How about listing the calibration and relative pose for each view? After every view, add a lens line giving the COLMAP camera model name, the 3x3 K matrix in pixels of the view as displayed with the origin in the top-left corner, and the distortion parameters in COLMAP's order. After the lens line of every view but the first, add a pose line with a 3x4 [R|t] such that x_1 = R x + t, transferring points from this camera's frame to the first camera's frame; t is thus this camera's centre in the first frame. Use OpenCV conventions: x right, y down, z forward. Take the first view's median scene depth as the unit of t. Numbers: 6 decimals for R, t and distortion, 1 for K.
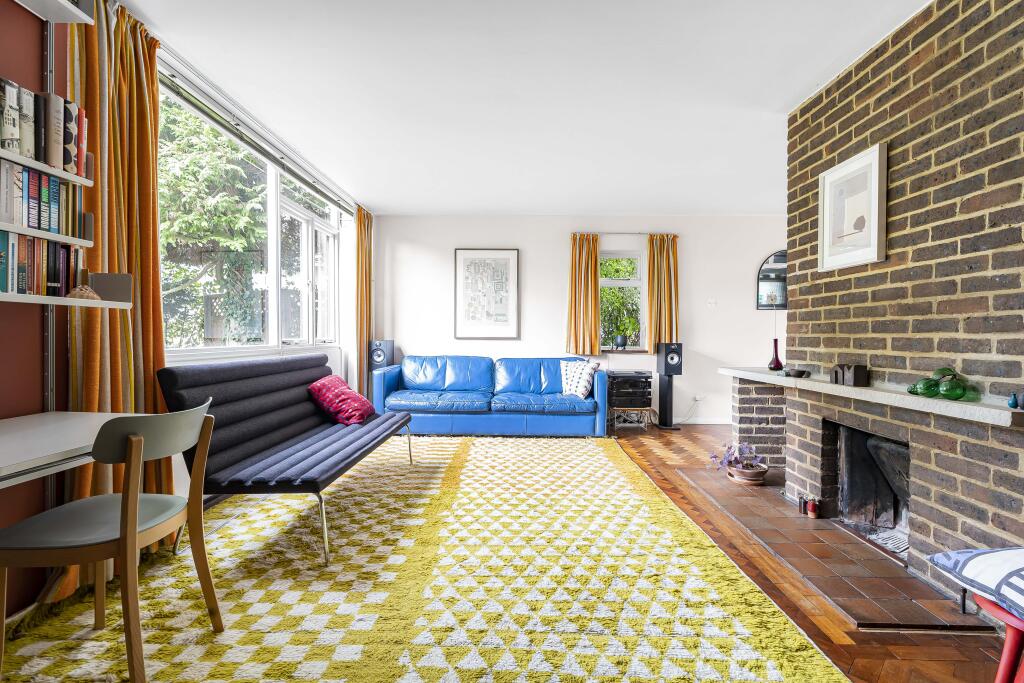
lens RADIAL K [[459.8, 0, 511.3], [0, 459.8, 338.0], [0, 0, 1]] dist [0.001138, 0.000016]
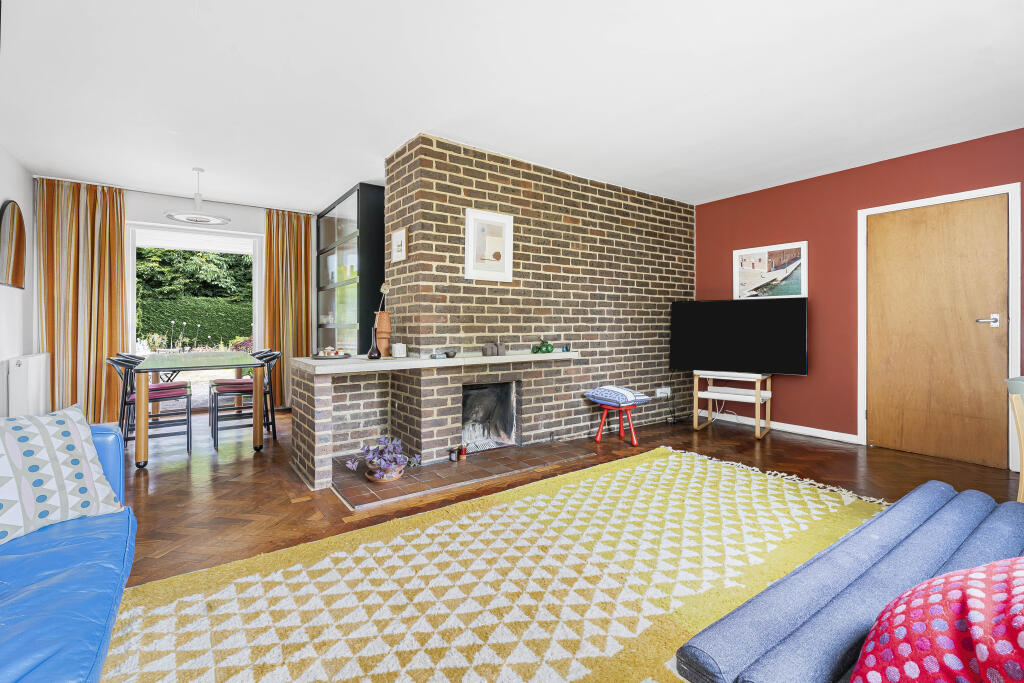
lens RADIAL K [[457.9, 0, 509.7], [0, 457.9, 321.0], [0, 0, 1]] dist [0.003253, 0.000476]
pose [[-0.595046, -0.002679, 0.803687, -0.555072], [0.000574, 0.999993, 0.003759, -0.022863], [-0.803692, 0.002698, -0.595040, 1.860346]]
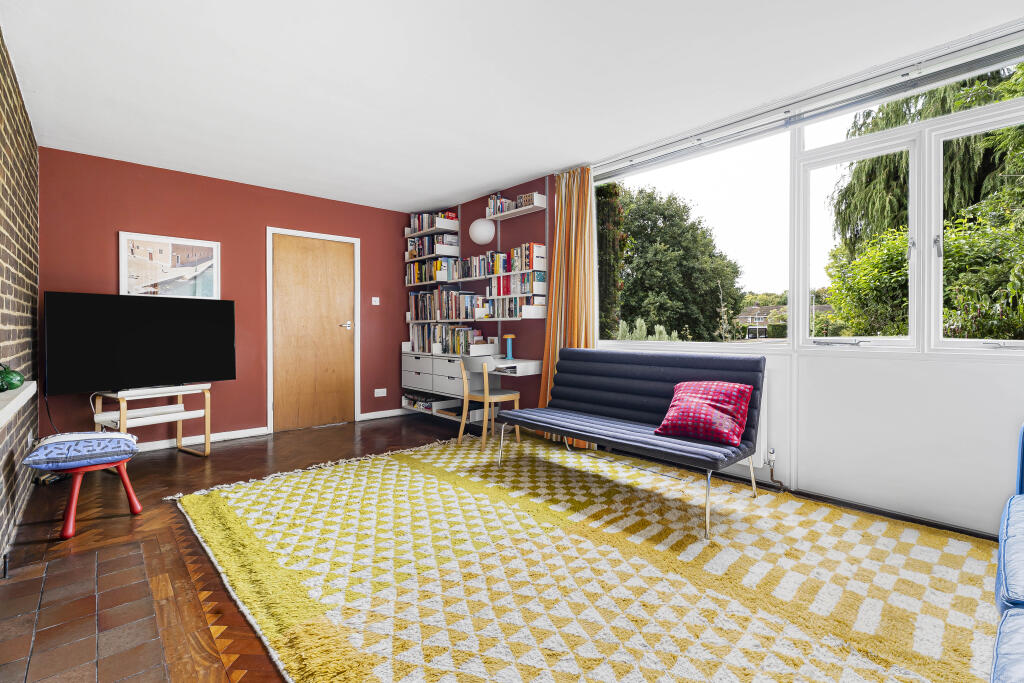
lens RADIAL K [[459.8, 0, 511.3], [0, 459.8, 338.0], [0, 0, 1]] dist [0.001138, 0.000016]
pose [[-0.727761, 0.005220, -0.685811, 0.614852], [-0.011521, 0.999737, 0.019835, -0.011775], [0.685734, 0.022336, -0.727509, 1.904378]]
